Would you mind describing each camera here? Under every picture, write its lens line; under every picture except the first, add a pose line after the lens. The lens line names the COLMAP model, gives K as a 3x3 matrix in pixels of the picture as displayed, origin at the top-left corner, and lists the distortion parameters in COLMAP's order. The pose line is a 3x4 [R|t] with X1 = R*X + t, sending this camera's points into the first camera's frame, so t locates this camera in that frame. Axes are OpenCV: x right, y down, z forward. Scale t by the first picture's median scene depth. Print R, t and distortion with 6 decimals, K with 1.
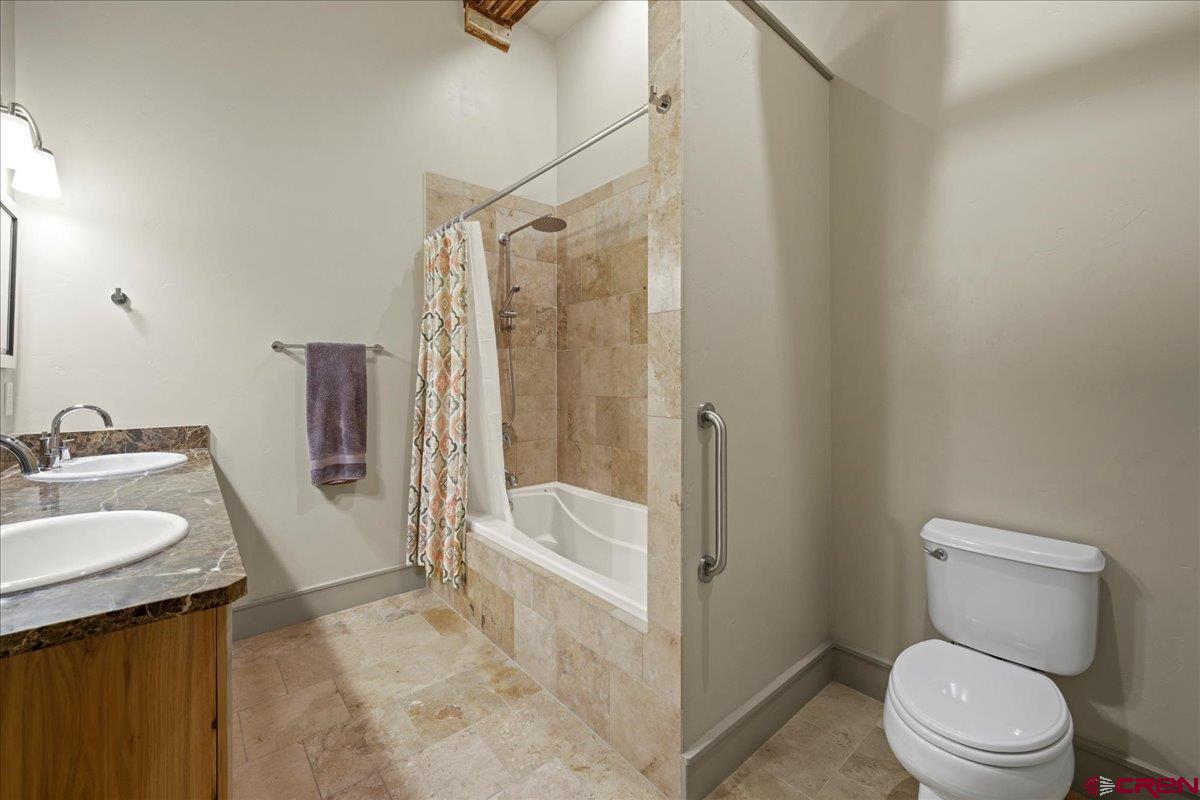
lens RADIAL K [[483.5, 0, 601.0], [0, 483.5, 388.0], [0, 0, 1]] dist [-0.000481, 0.000379]
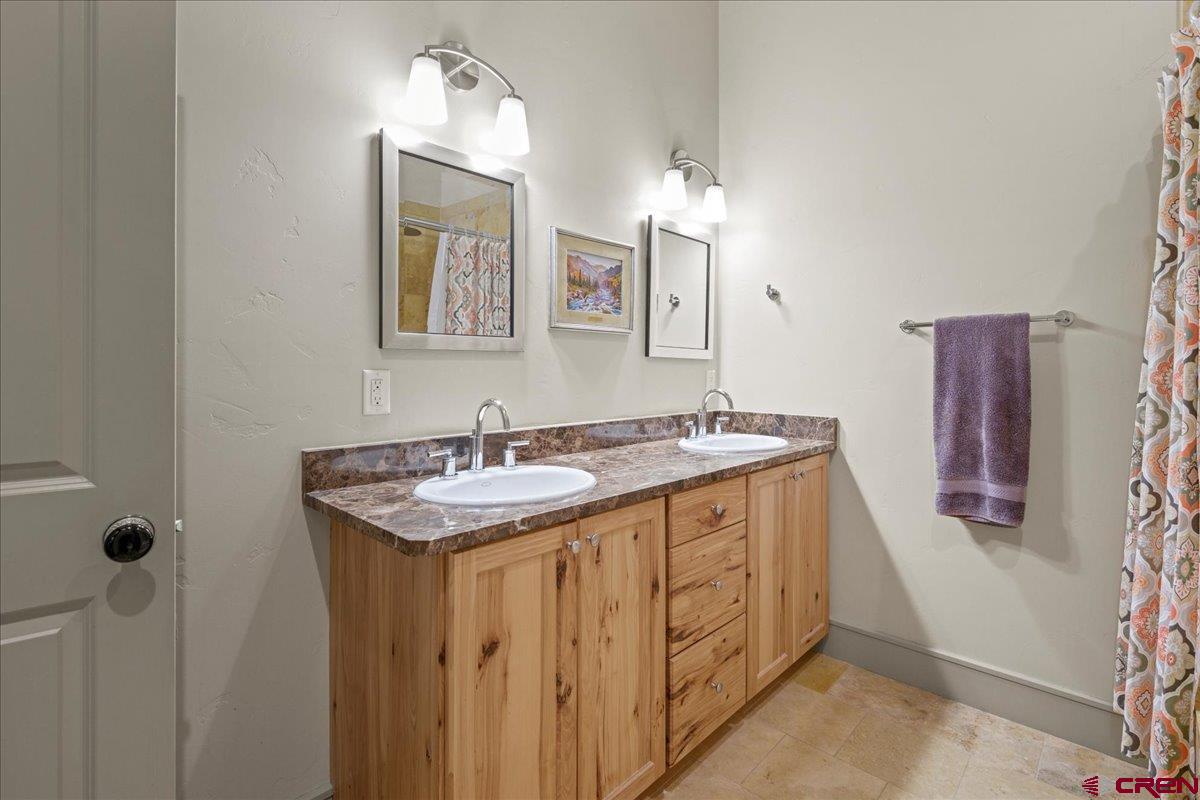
lens RADIAL K [[555.0, 0, 609.4], [0, 555.0, 376.8], [0, 0, 1]] dist [-0.000629, 0.000007]
pose [[0.099082, 0.013035, -0.994994, 0.183997], [-0.026009, 0.999606, 0.010506, -0.001290], [0.994739, 0.024838, 0.099382, 0.417728]]
